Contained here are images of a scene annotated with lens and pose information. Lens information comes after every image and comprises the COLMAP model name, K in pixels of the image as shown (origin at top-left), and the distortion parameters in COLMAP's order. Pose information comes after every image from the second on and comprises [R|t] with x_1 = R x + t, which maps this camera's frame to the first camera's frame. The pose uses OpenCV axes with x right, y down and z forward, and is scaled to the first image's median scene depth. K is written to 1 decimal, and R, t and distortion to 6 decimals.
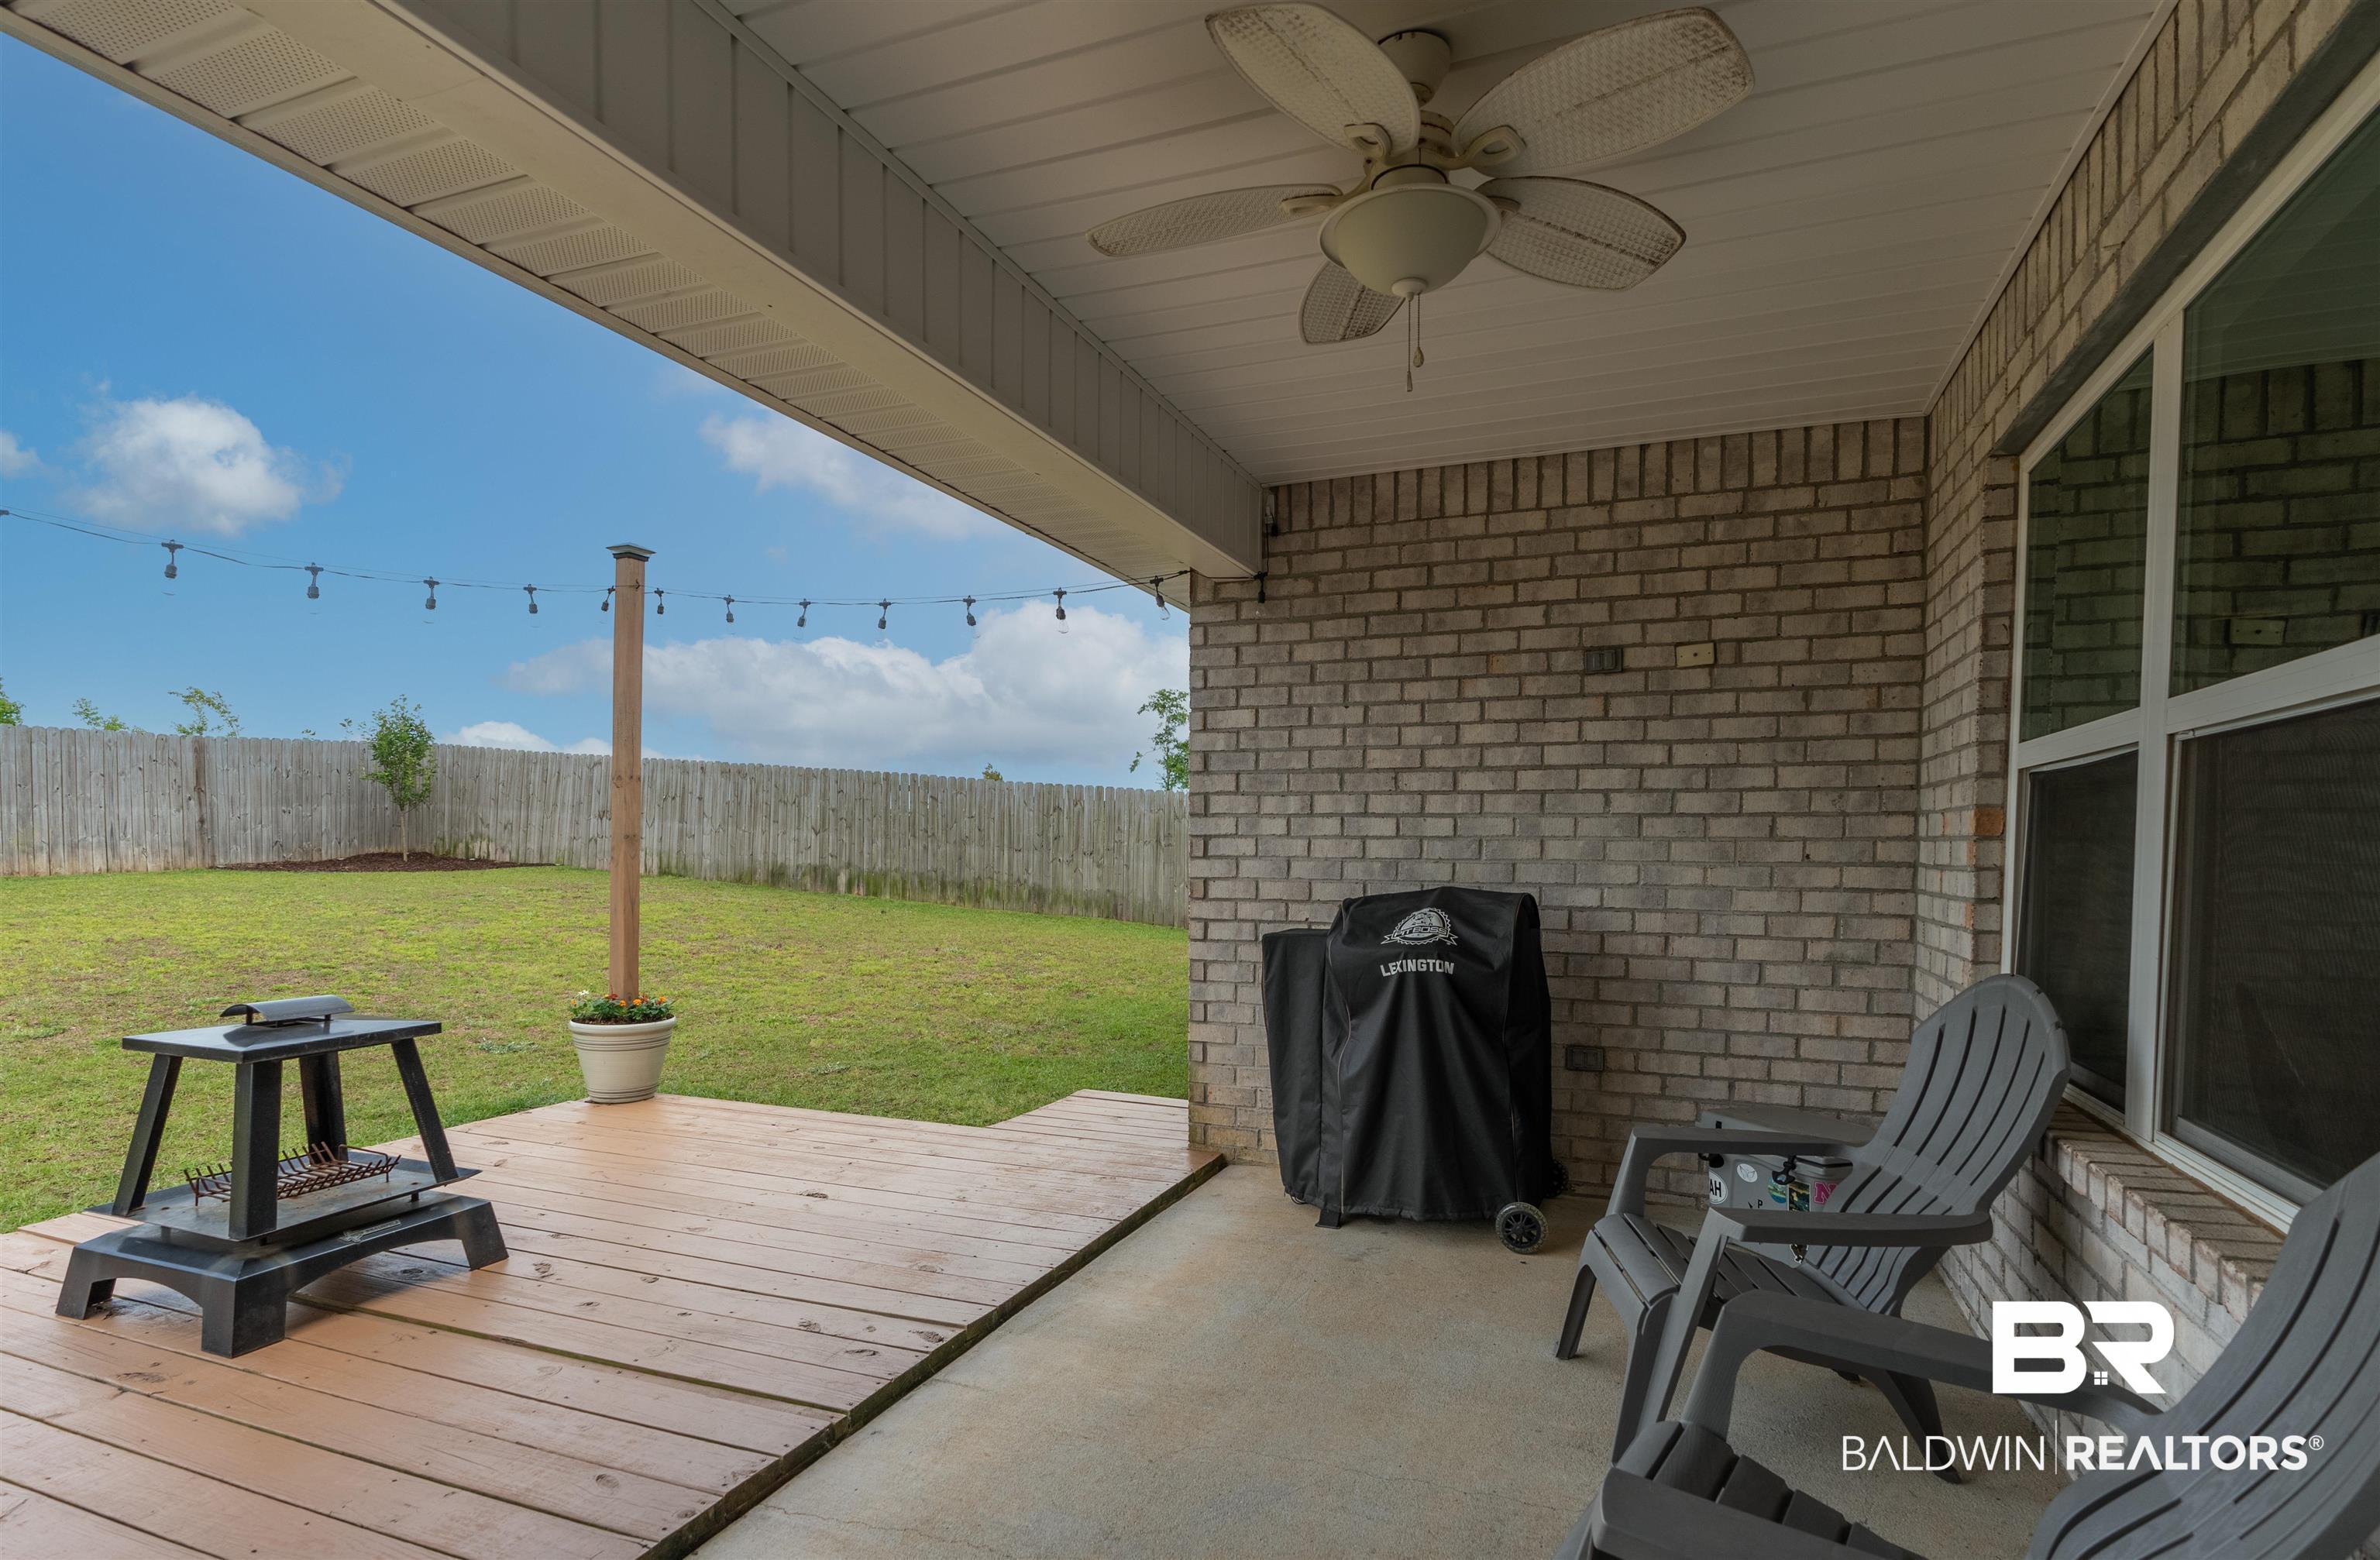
lens RADIAL K [[1168.6, 0, 1226.1], [0, 1168.6, 898.0], [0, 0, 1]] dist [0.000062, 0.000213]
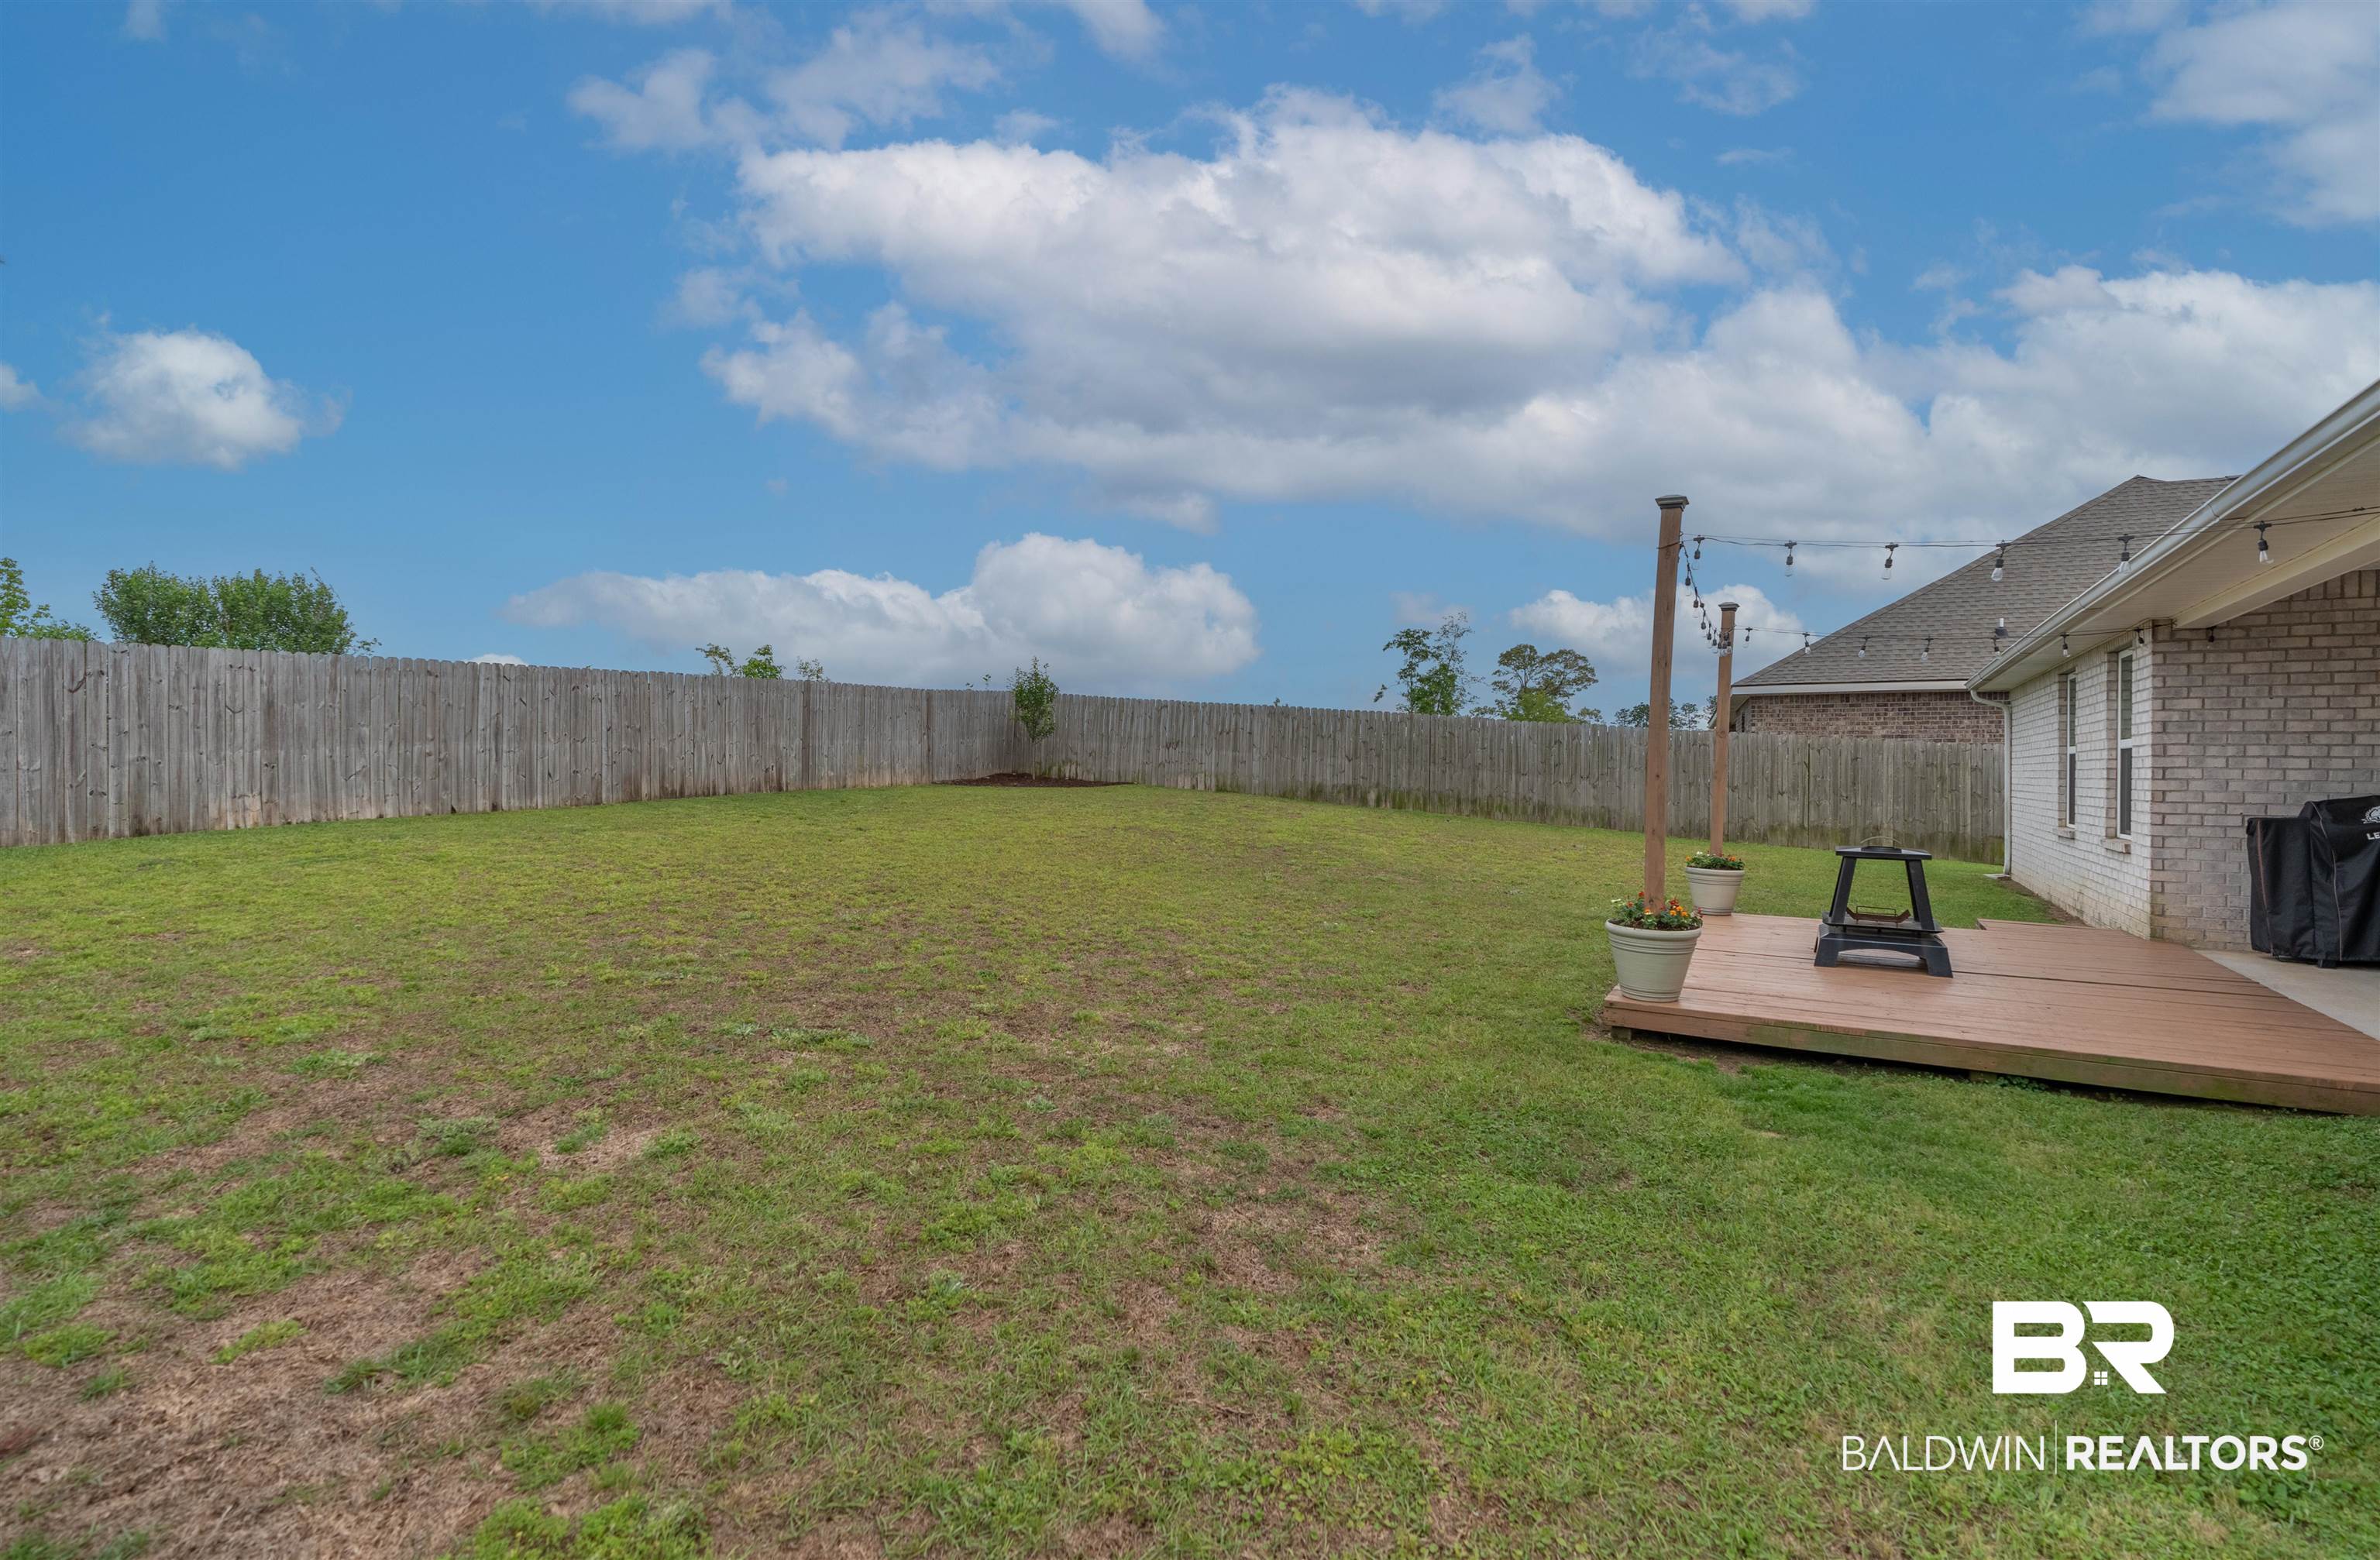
lens RADIAL K [[1121.3, 0, 1186.4], [0, 1121.3, 770.3], [0, 0, 1]] dist [0.000947, 0.000300]
pose [[0.986019, 0.005905, -0.166530, -1.228646], [-0.013399, 0.998946, -0.043911, 0.048544], [0.166095, 0.045528, 0.985058, -0.977318]]
